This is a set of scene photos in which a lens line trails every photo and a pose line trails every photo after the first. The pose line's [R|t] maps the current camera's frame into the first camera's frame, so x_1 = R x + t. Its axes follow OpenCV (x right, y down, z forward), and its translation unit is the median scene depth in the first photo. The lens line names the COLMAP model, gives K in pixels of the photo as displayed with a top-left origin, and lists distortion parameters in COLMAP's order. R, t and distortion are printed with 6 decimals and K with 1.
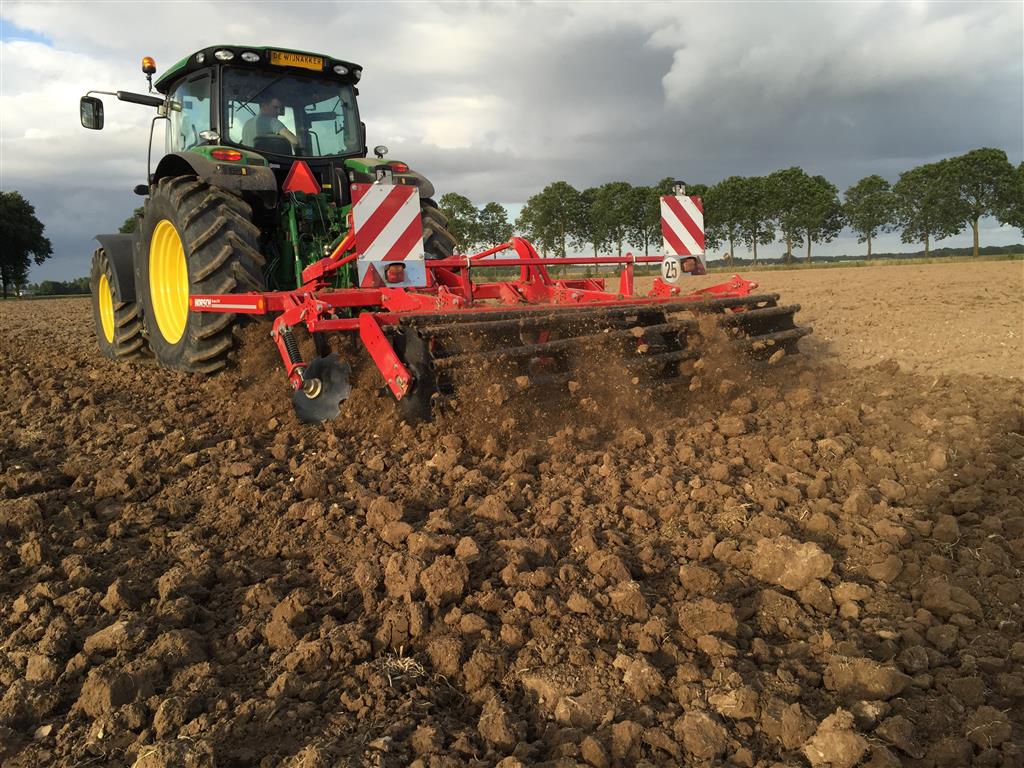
lens RADIAL K [[861.0, 0, 514.1], [0, 861.0, 384.7], [0, 0, 1]] dist [0.076314, -0.118540]
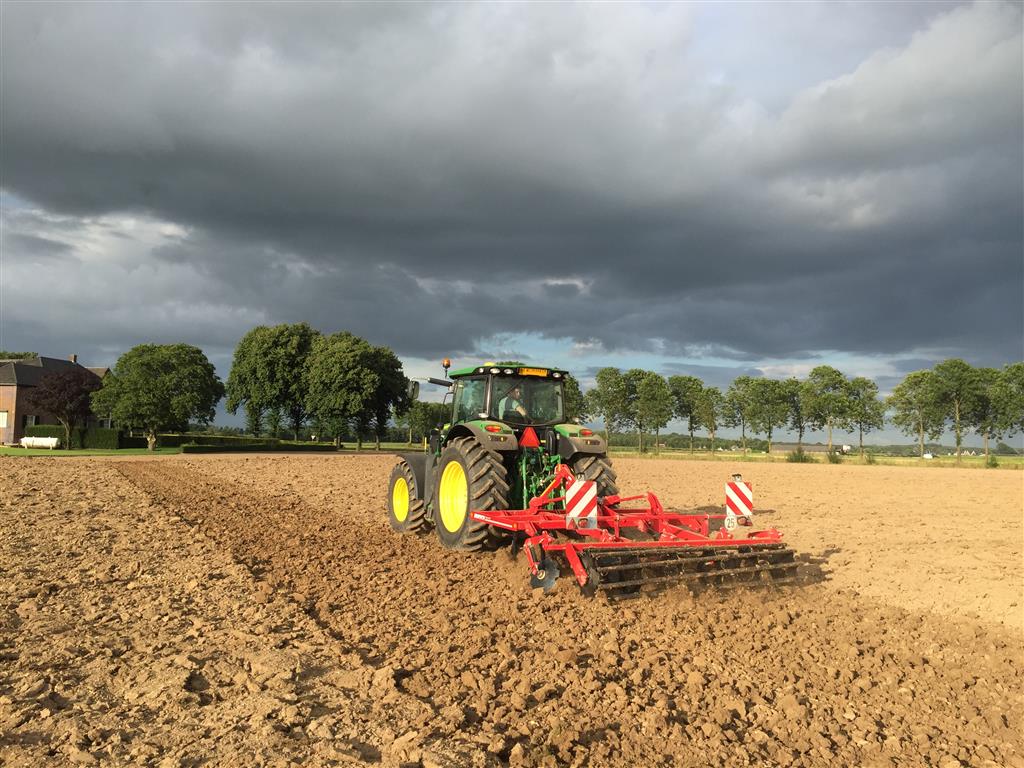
lens RADIAL K [[861.0, 0, 511.5], [0, 861.0, 379.7], [0, 0, 1]] dist [0.076314, -0.118540]
pose [[0.977403, 0.050326, -0.205308, 0.069348], [-0.087057, 0.980888, -0.174012, -0.055520], [0.192627, 0.187953, 0.963104, -0.729541]]
